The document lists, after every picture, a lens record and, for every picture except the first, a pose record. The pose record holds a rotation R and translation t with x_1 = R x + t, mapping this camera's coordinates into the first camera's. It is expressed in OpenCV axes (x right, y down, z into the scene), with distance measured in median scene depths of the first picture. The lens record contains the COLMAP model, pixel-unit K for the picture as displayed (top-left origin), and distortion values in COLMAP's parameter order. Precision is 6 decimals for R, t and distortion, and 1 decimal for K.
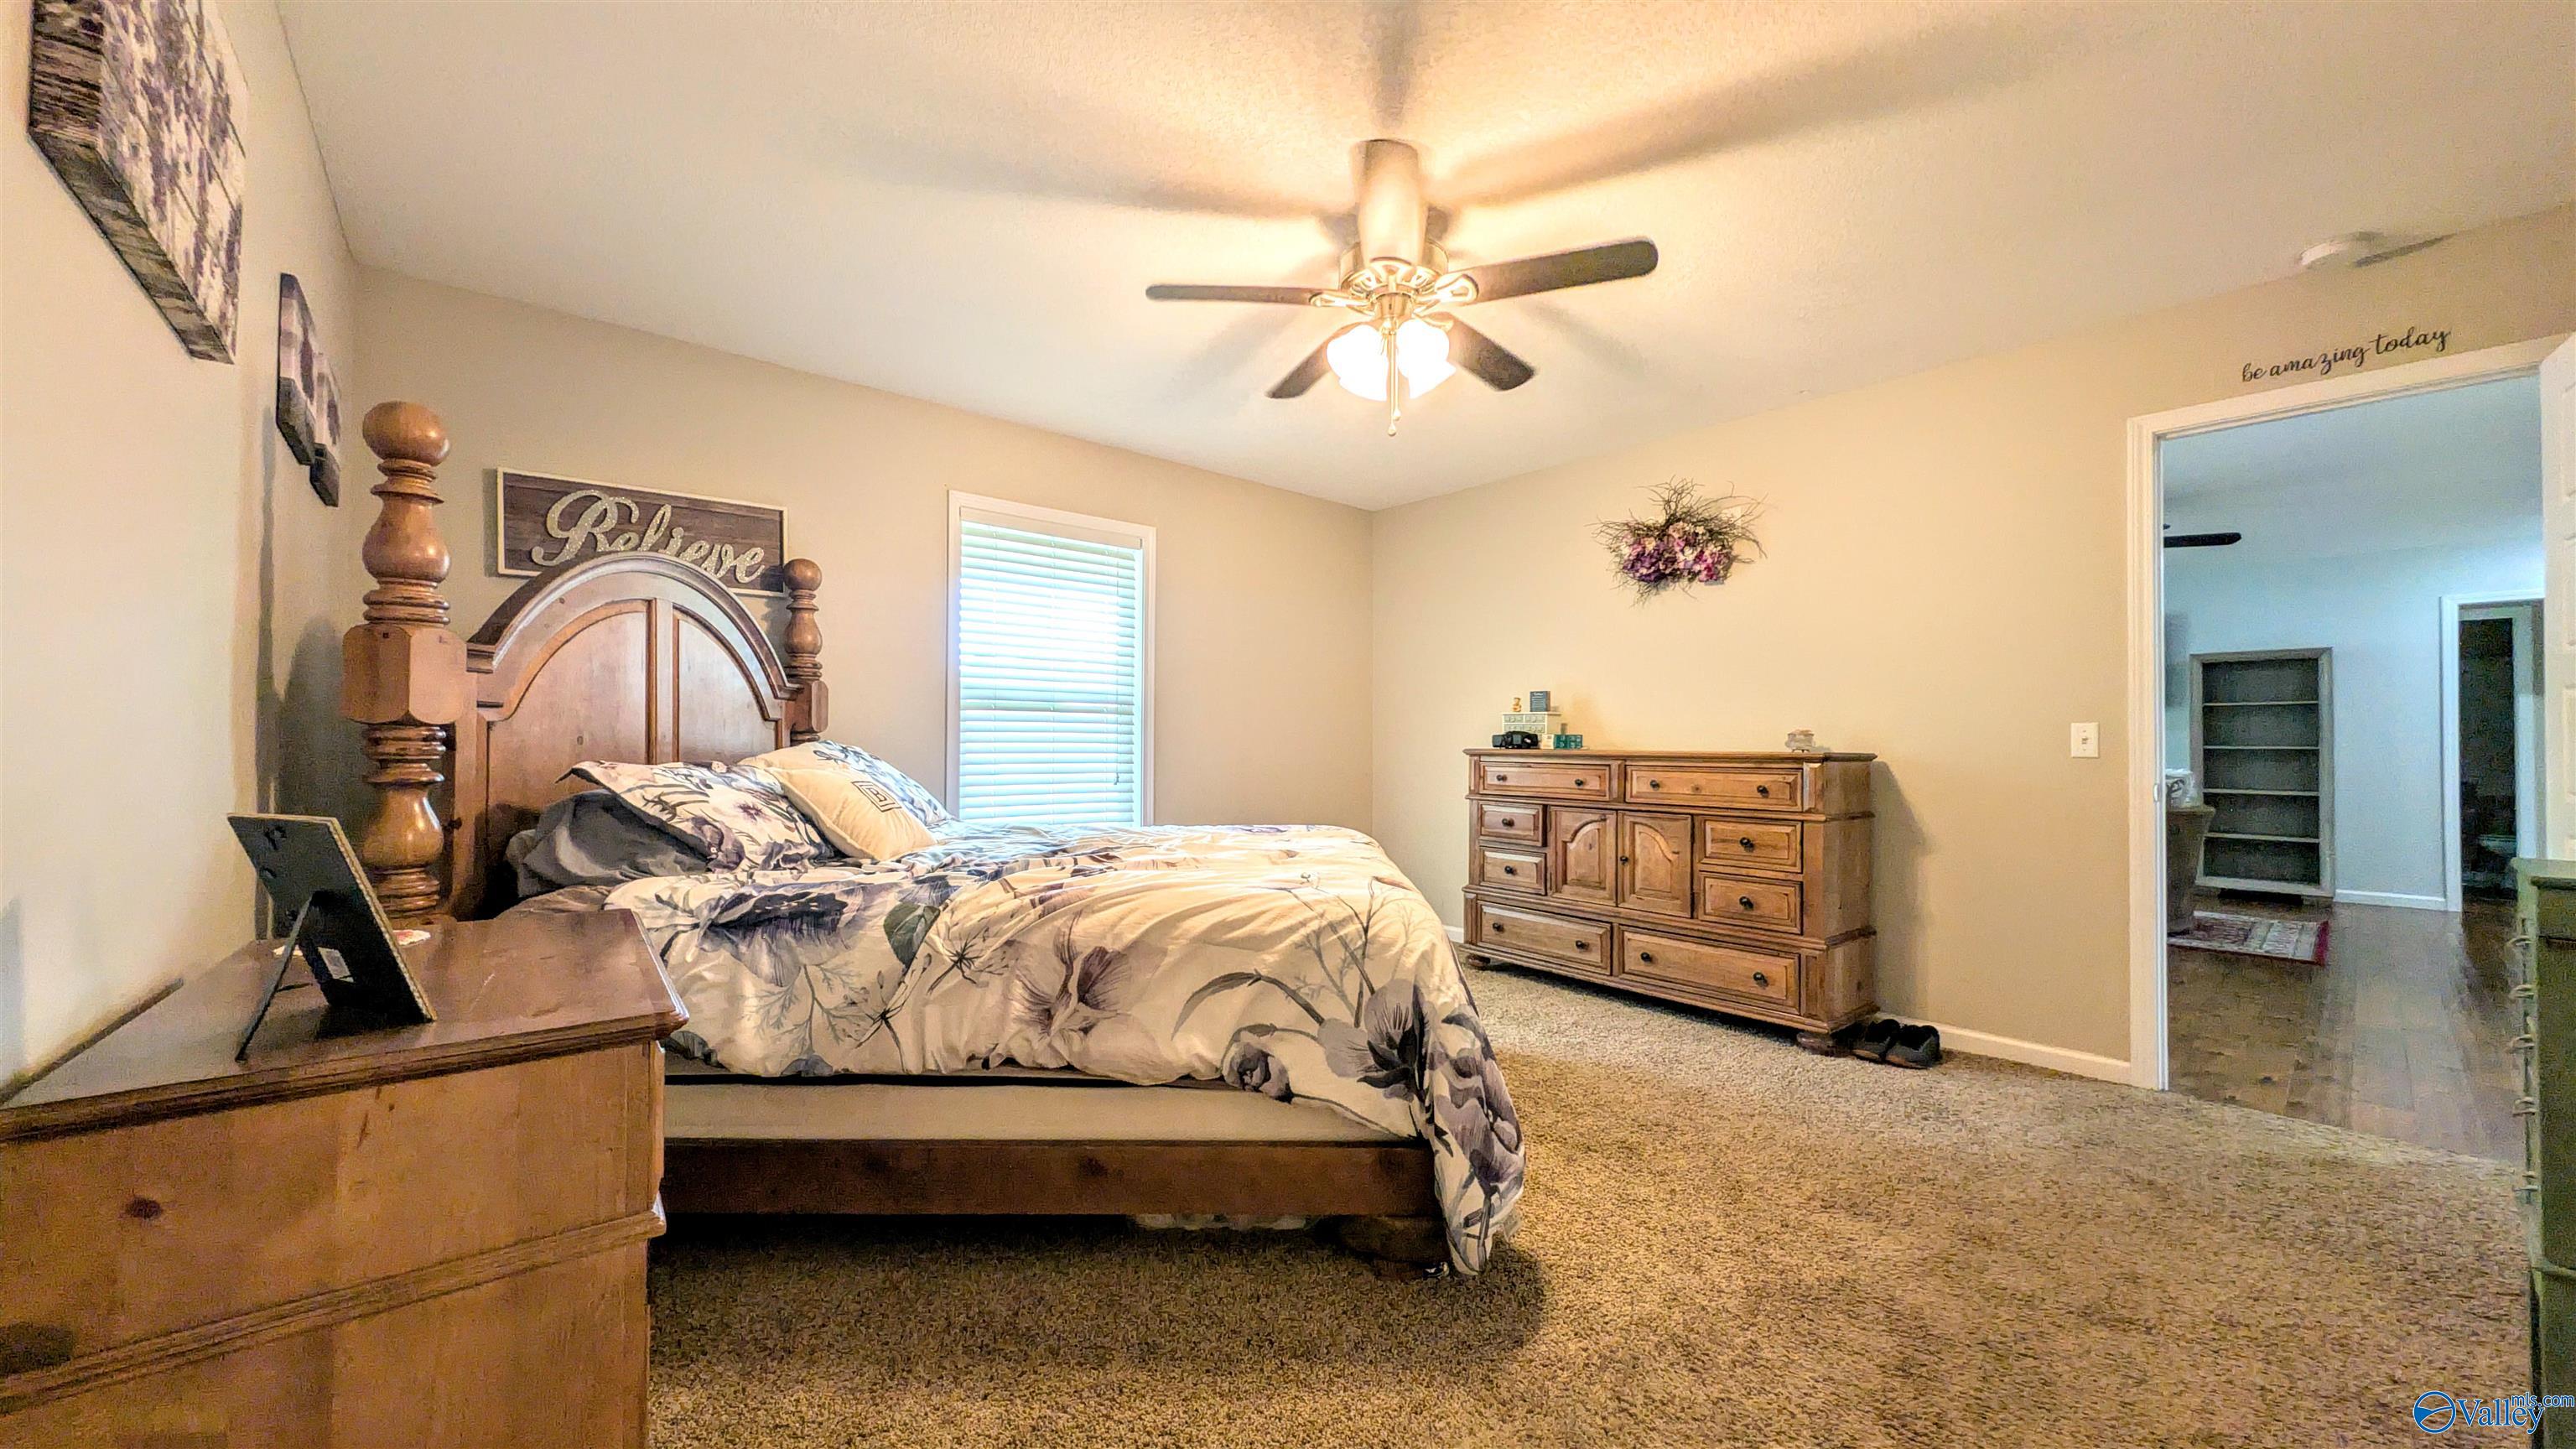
lens RADIAL K [[932.6, 0, 1282.6], [0, 932.6, 731.5], [0, 0, 1]] dist [0.015361, -0.005491]
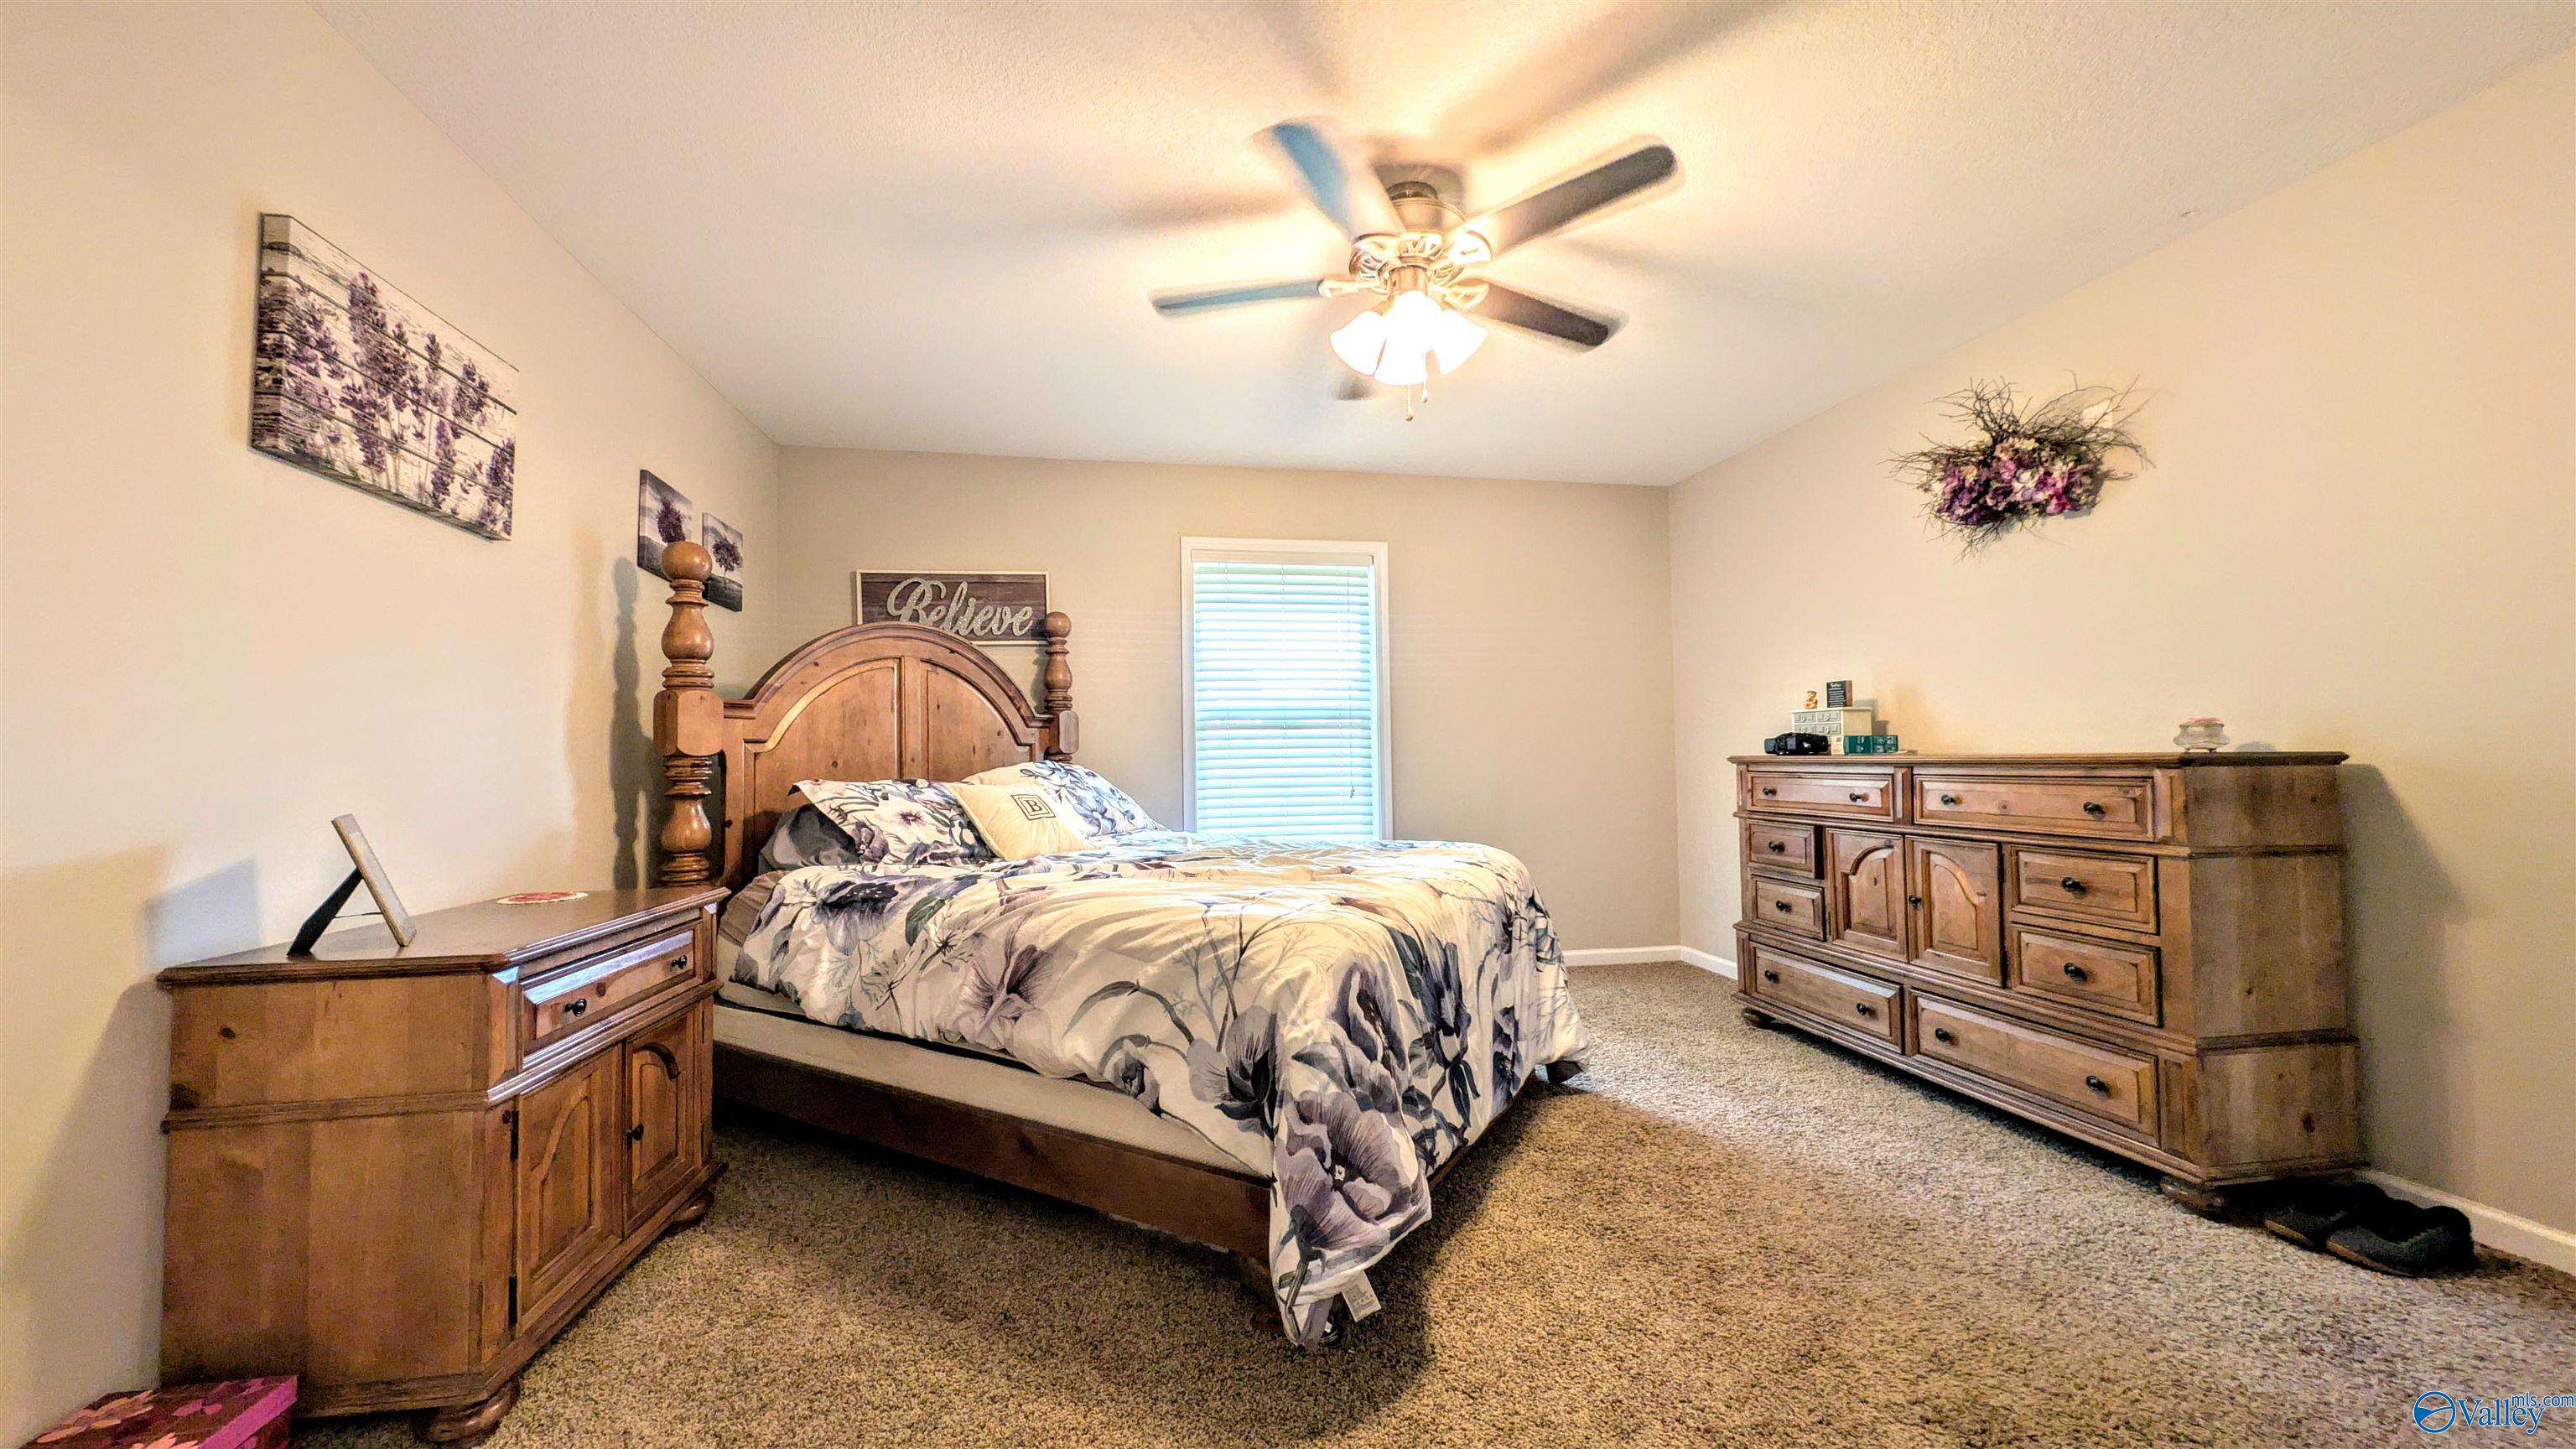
lens RADIAL K [[918.8, 0, 1284.9], [0, 918.8, 728.8], [0, 0, 1]] dist [0.011168, -0.004826]
pose [[0.863410, -0.035142, -0.503278, 0.472604], [0.025948, 0.999344, -0.025266, 0.008183], [0.503835, 0.008756, 0.863755, 0.161272]]
